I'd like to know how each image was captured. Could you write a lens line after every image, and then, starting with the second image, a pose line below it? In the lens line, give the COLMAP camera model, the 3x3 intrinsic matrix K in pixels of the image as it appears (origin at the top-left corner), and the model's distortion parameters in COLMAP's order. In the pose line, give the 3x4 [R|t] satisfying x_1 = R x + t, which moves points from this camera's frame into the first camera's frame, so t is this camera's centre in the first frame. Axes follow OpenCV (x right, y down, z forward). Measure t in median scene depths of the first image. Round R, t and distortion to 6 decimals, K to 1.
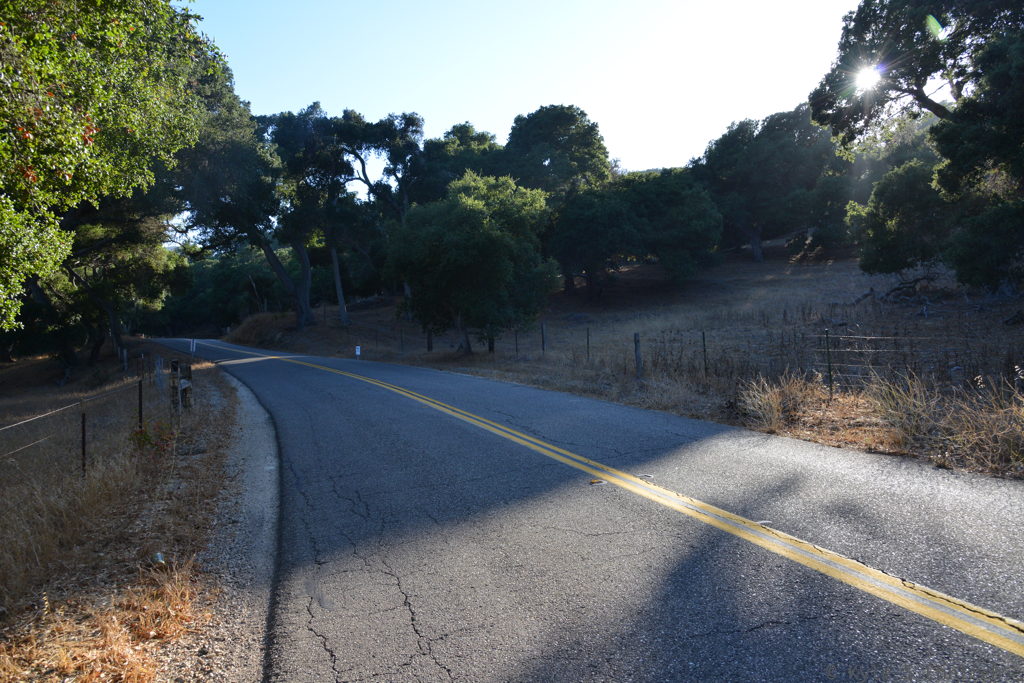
lens RADIAL K [[692.2, 0, 509.7], [0, 692.2, 343.2], [0, 0, 1]] dist [-0.038640, 0.003611]
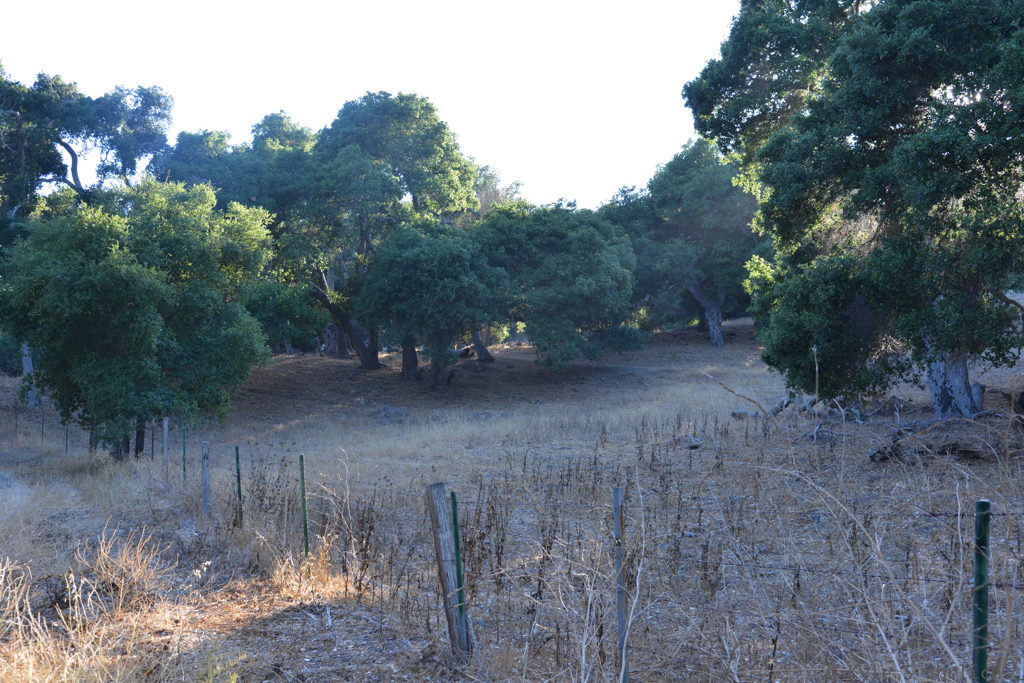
lens RADIAL K [[1017.7, 0, 512.0], [0, 1017.7, 341.5], [0, 0, 1]] dist [-0.033854, 0.034416]
pose [[0.996878, 0.058846, 0.052648, 0.216640], [-0.052906, 0.992757, -0.107861, -0.011125], [-0.058614, 0.104739, 0.992771, 0.066220]]
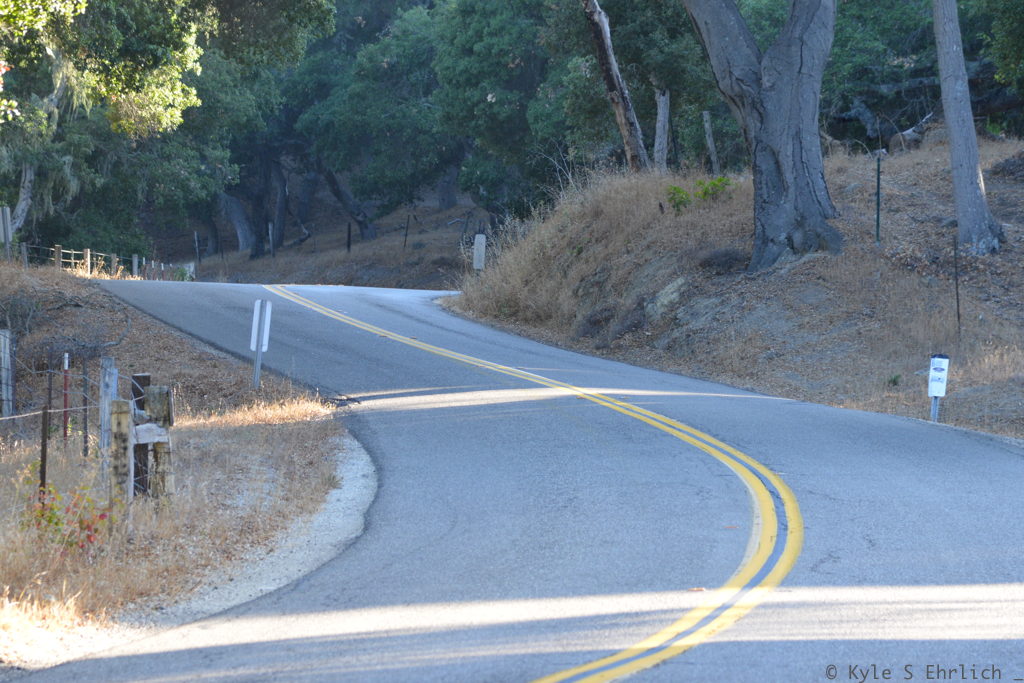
lens RADIAL K [[5190.0, 0, 512.0], [0, 5190.0, 341.5], [0, 0, 1]] dist [0.130174, 1.205126]
pose [[0.915550, 0.039279, -0.400281, 0.358746], [-0.039498, 0.999190, 0.007705, -0.009607], [0.400260, 0.008756, 0.916360, -0.651582]]
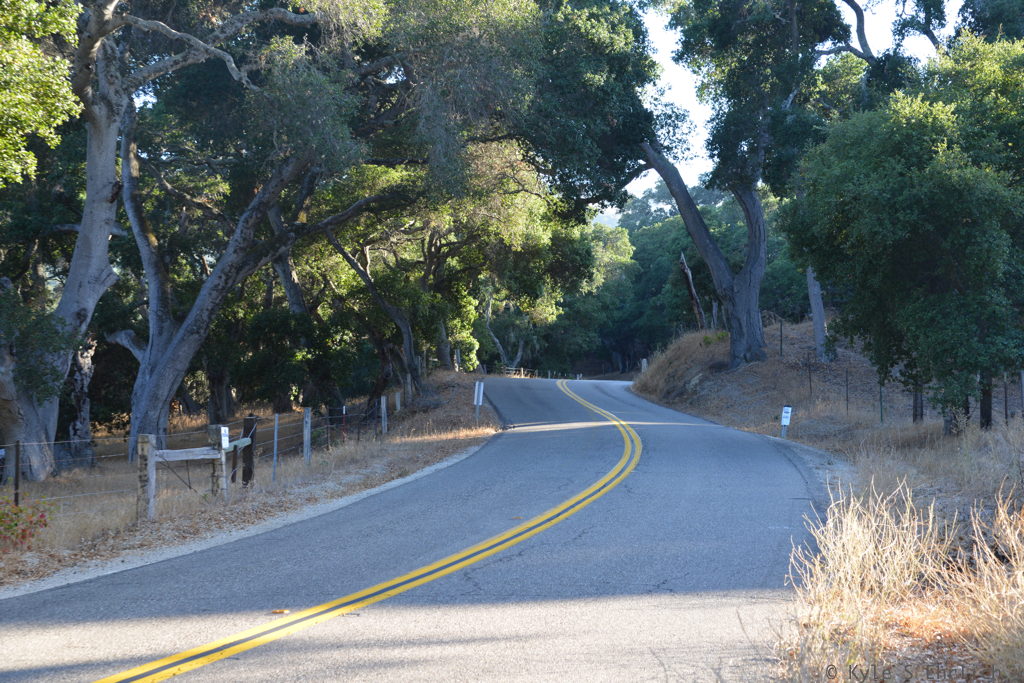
lens RADIAL K [[1615.2, 0, 509.2], [0, 1615.2, 354.1], [0, 0, 1]] dist [-0.009354, -0.060551]
pose [[0.846350, 0.019970, -0.532253, 0.233277], [-0.034322, 0.999265, -0.017084, -0.007468], [0.531520, 0.032727, 0.846413, -0.051098]]
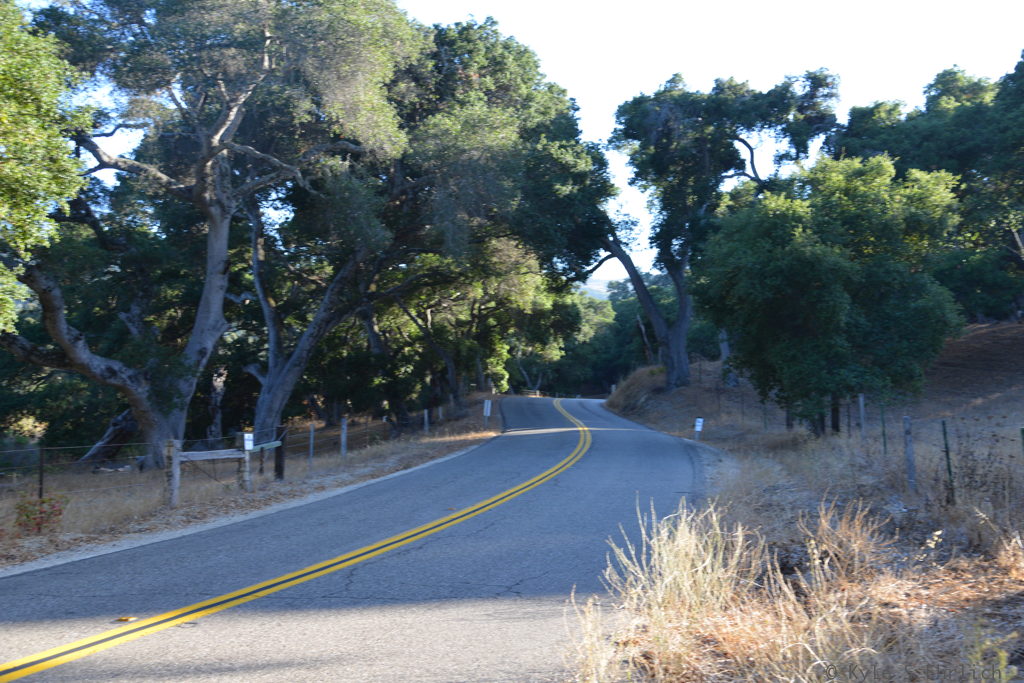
lens RADIAL K [[1017.7, 0, 512.0], [0, 1017.7, 341.5], [0, 0, 1]] dist [-0.033854, 0.034416]
pose [[0.829014, 0.001300, -0.559226, 0.211129], [-0.038901, 0.997709, -0.055350, -0.009871], [0.557873, 0.067640, 0.827166, 0.063291]]
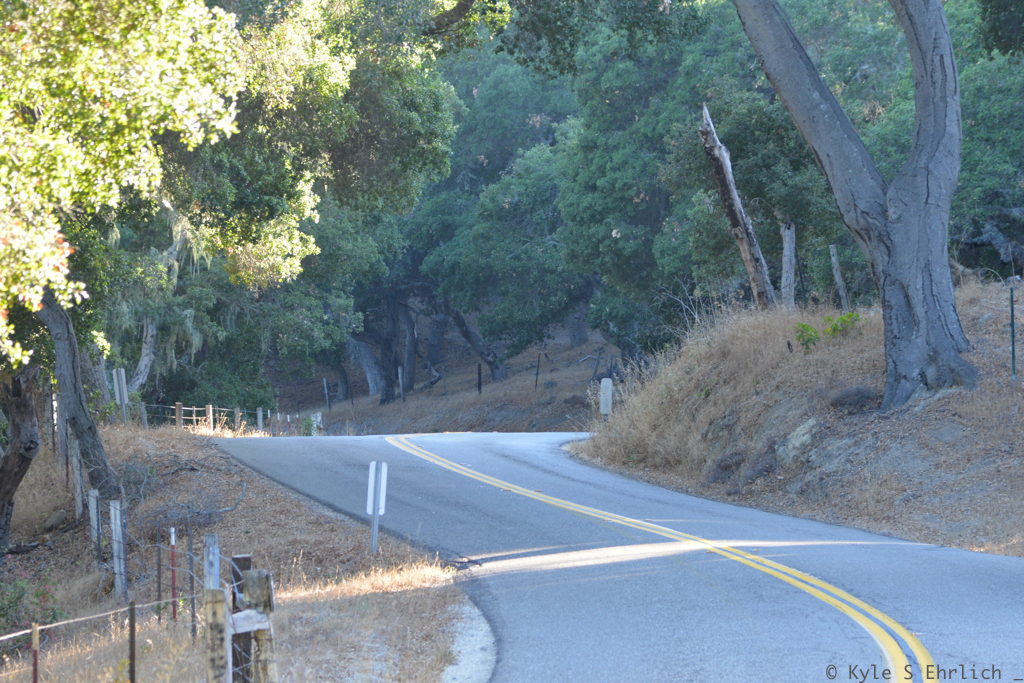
lens RADIAL K [[5218.6, 0, 512.0], [0, 5218.6, 341.5], [0, 0, 1]] dist [0.051675, 7.294506]
pose [[0.905123, -0.004410, -0.425126, 0.342198], [-0.003058, 0.999853, -0.016883, -0.017874], [0.425138, 0.016582, 0.904977, -0.598786]]
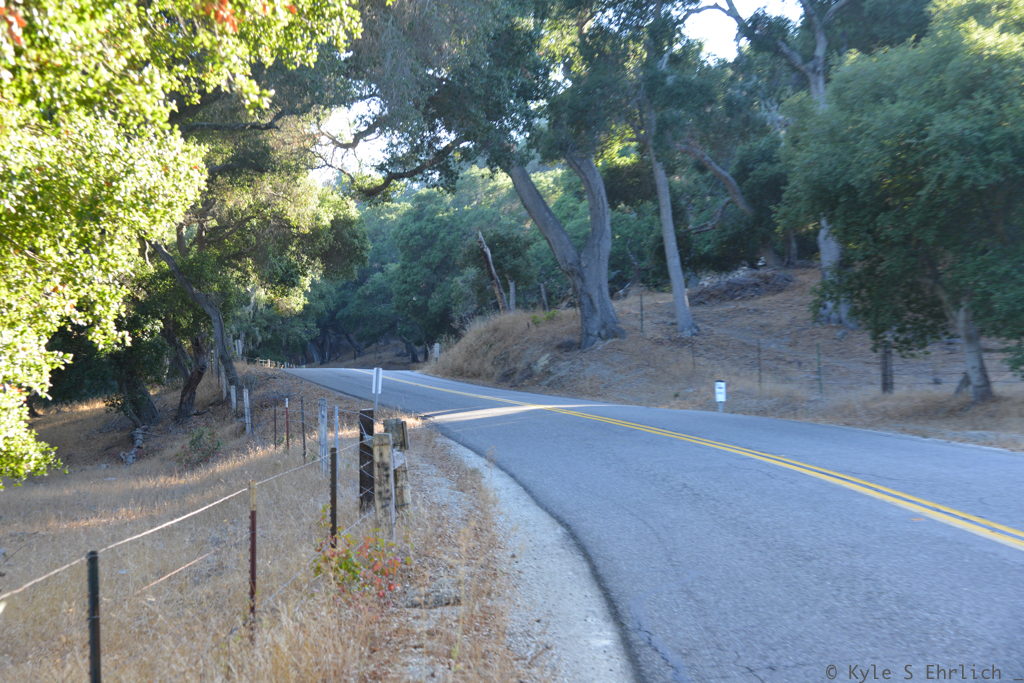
lens RADIAL K [[1576.5, 0, 508.0], [0, 1576.5, 345.4], [0, 0, 1]] dist [-0.034009, -0.010524]
pose [[0.944407, -0.009985, -0.328627, -0.017313], [0.003135, 0.999767, -0.021368, 0.001940], [0.328764, 0.019149, 0.944218, -0.001361]]
